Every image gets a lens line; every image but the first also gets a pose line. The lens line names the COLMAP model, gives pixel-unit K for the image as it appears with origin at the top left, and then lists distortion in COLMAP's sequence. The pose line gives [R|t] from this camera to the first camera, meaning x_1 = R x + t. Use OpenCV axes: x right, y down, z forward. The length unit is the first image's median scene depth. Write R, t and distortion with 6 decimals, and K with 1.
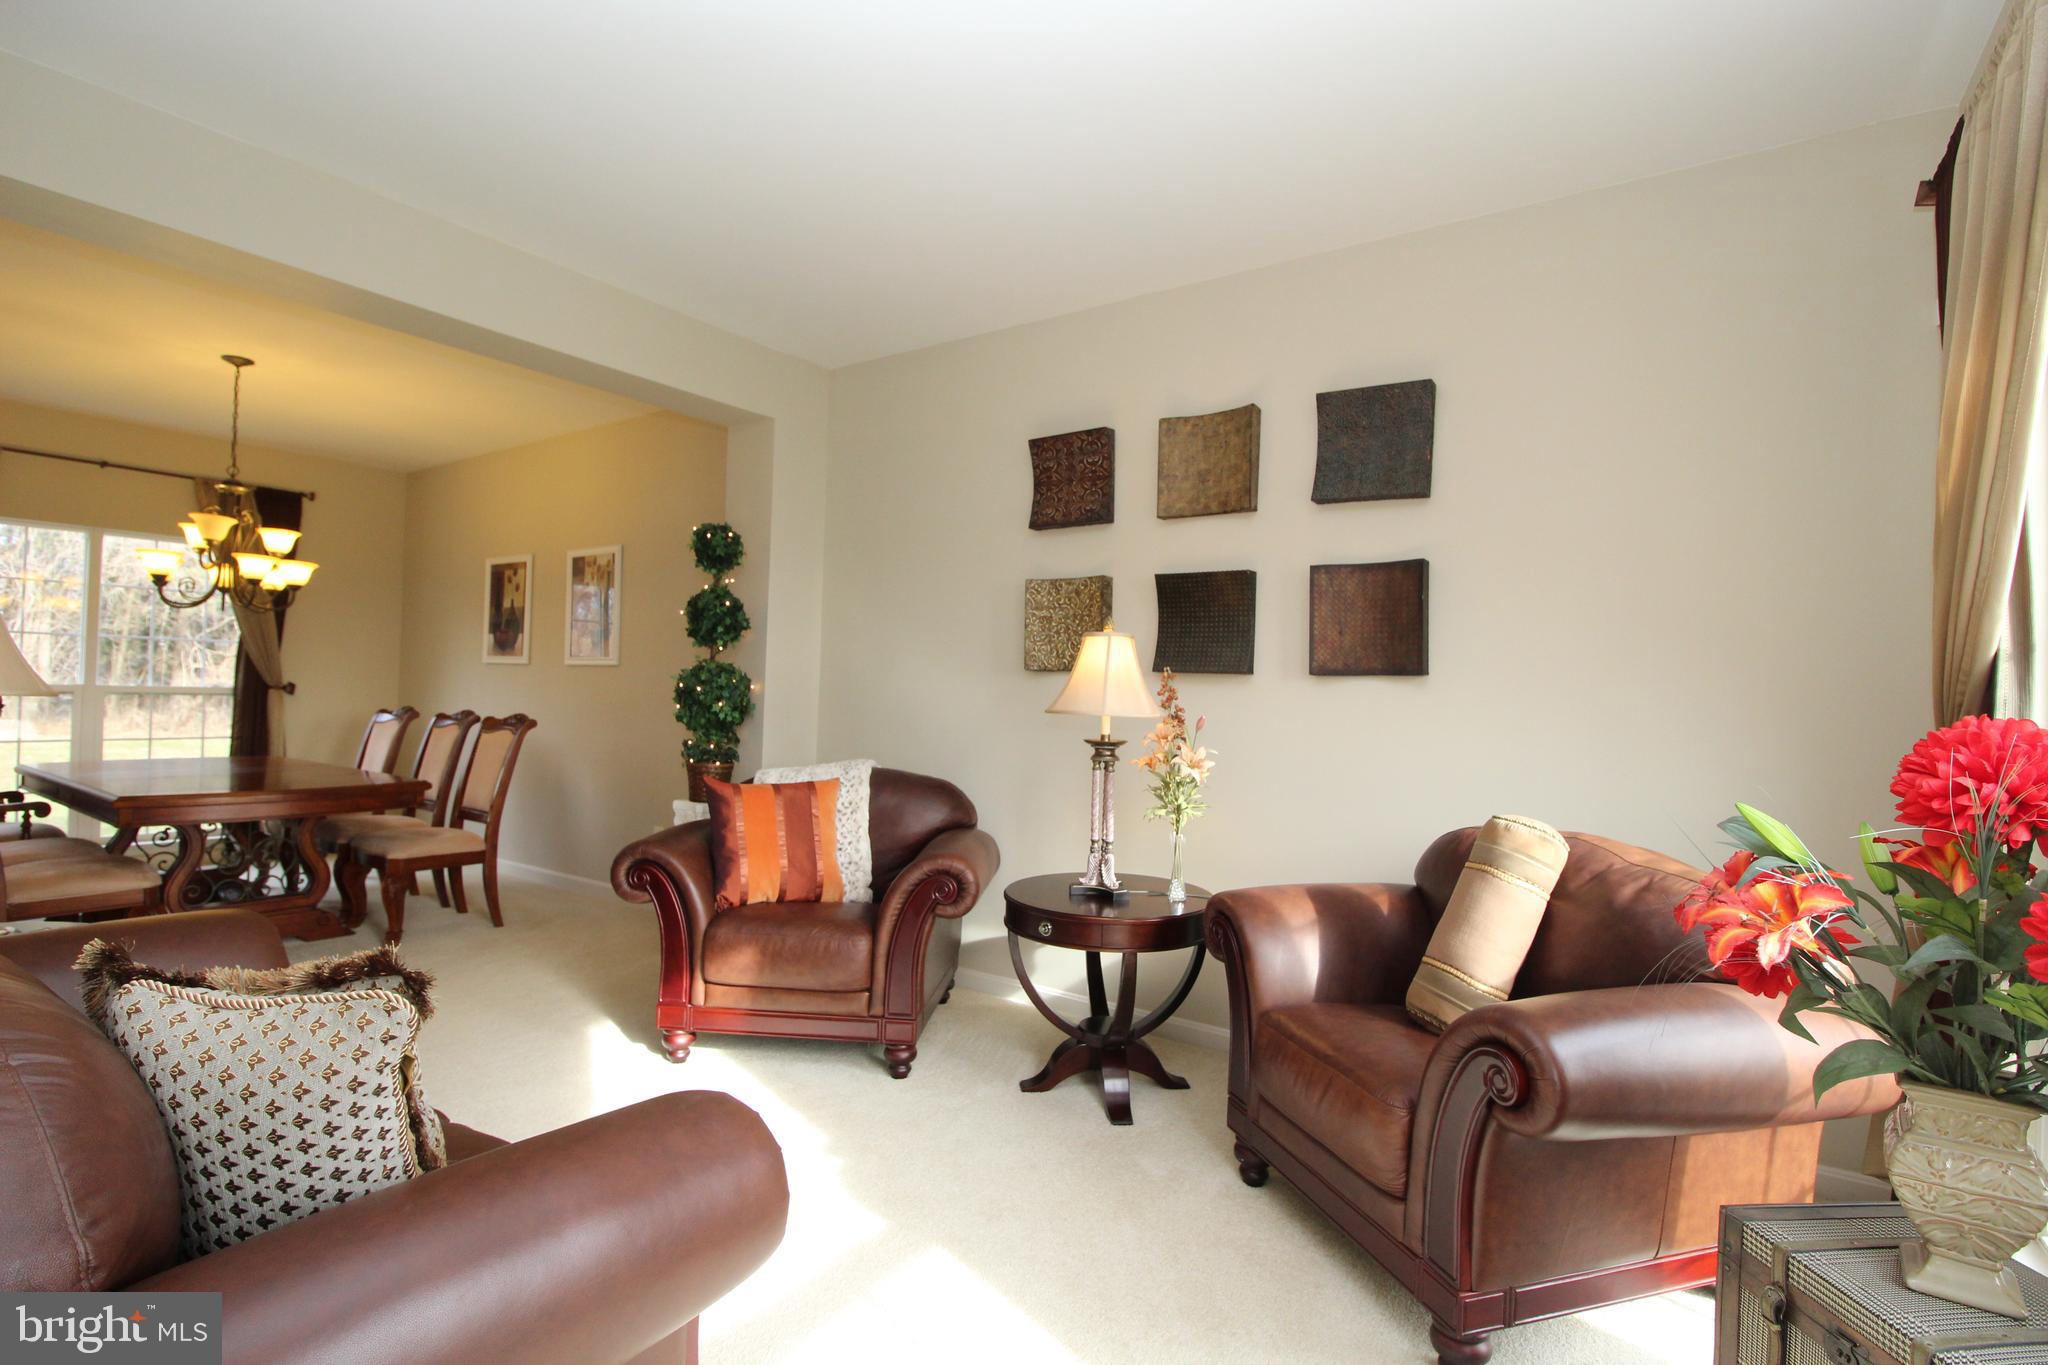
lens RADIAL K [[939.5, 0, 1017.2], [0, 939.5, 682.9], [0, 0, 1]] dist [-0.004835, -0.000934]
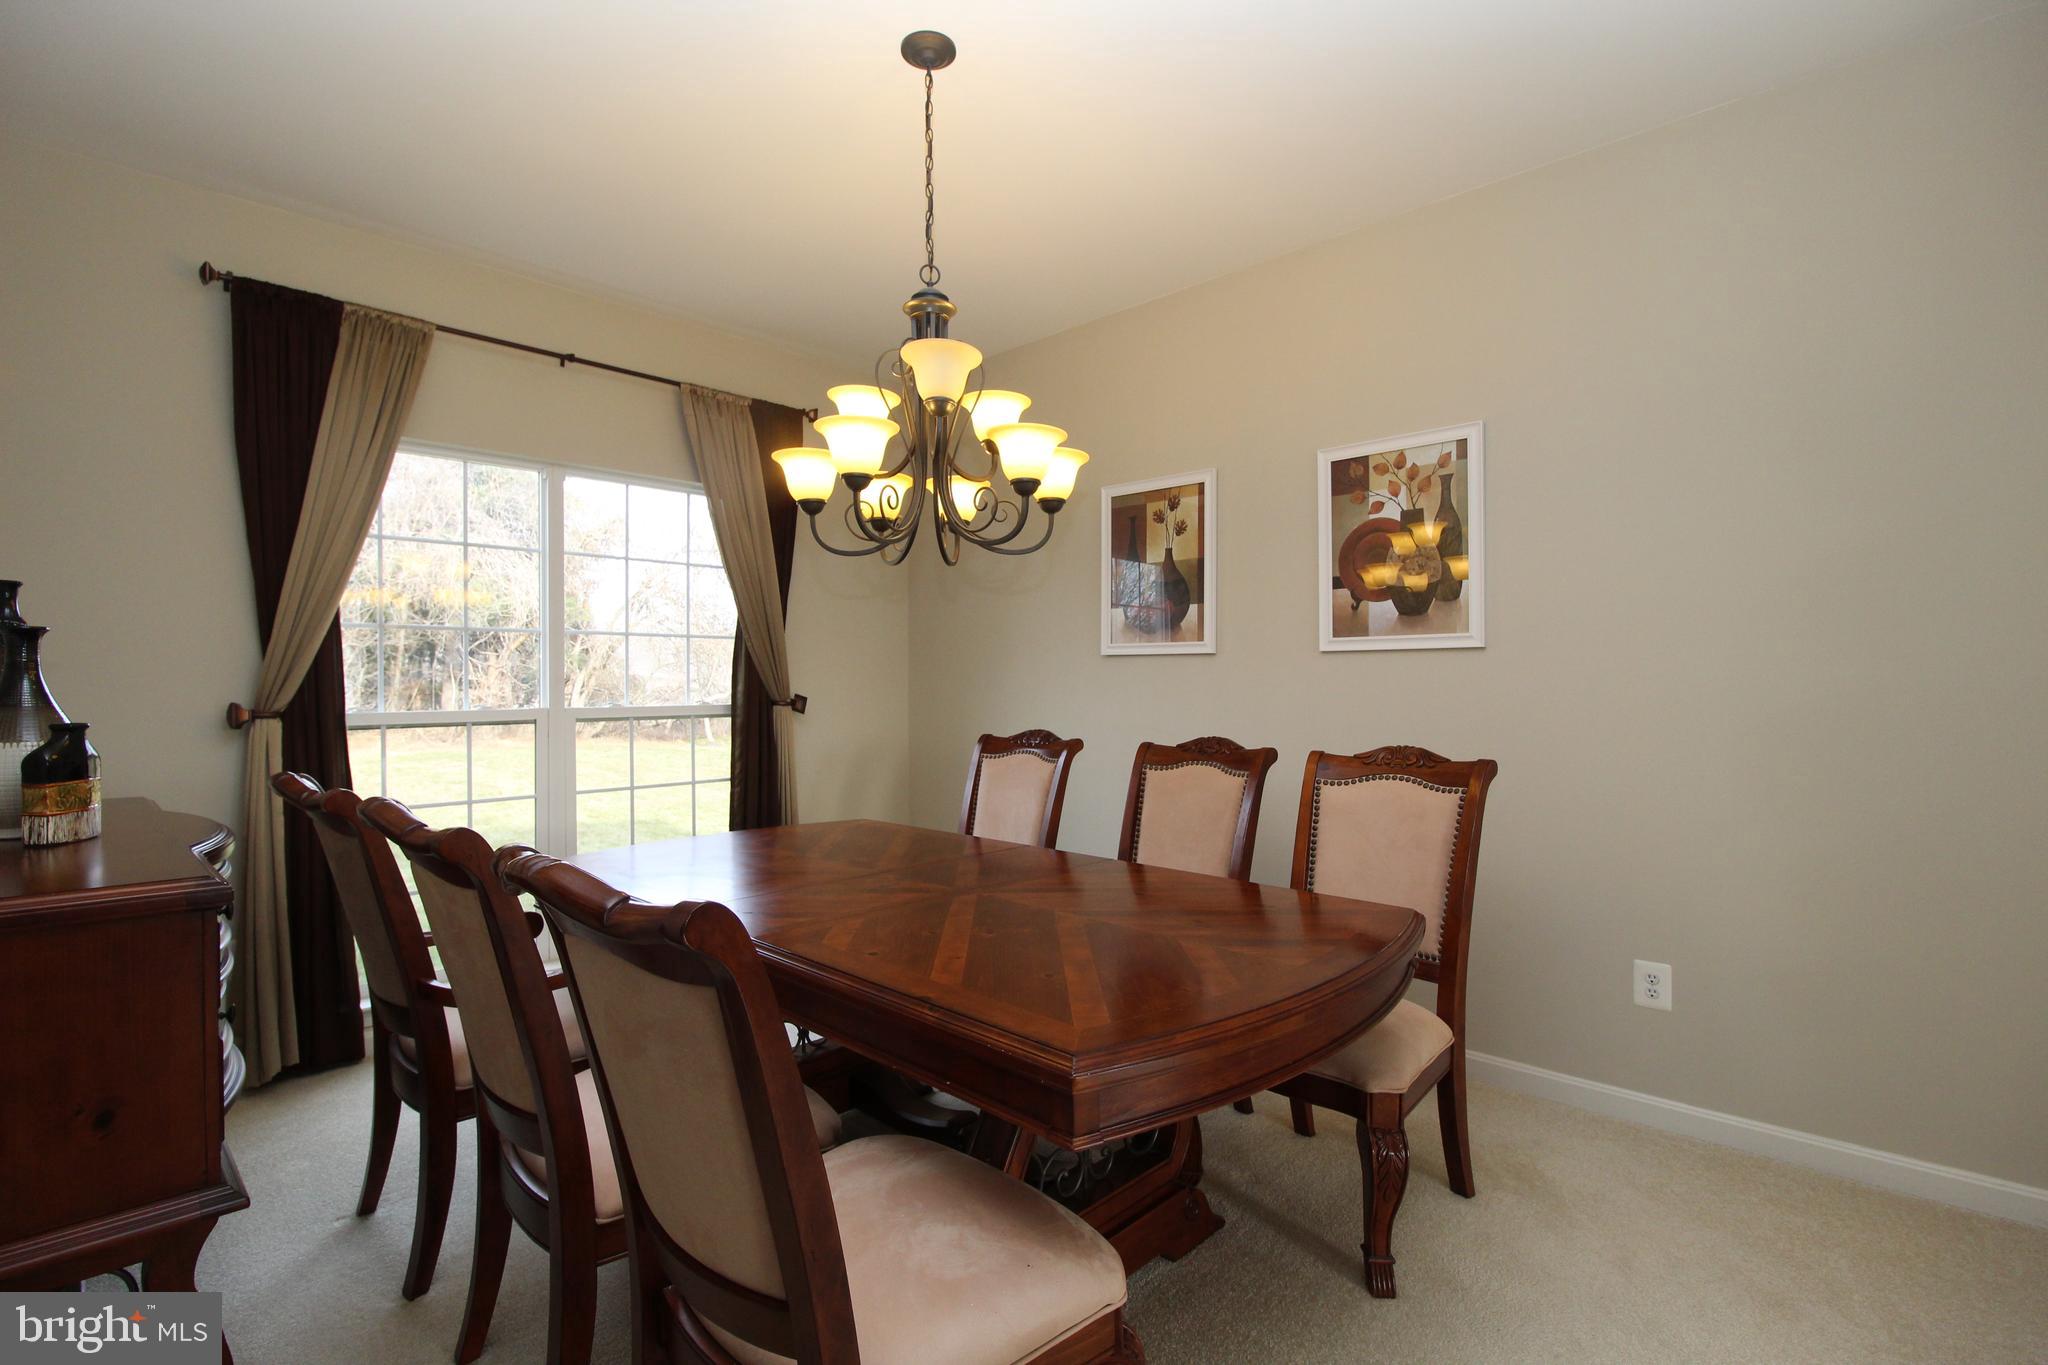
lens RADIAL K [[939.5, 0, 1023.5], [0, 939.5, 684.0], [0, 0, 1]] dist [-0.004835, -0.000934]
pose [[0.986826, -0.029989, -0.158979, -0.687006], [0.031864, 0.999449, 0.009257, -0.012500], [0.158614, -0.014201, 0.987238, 0.490122]]
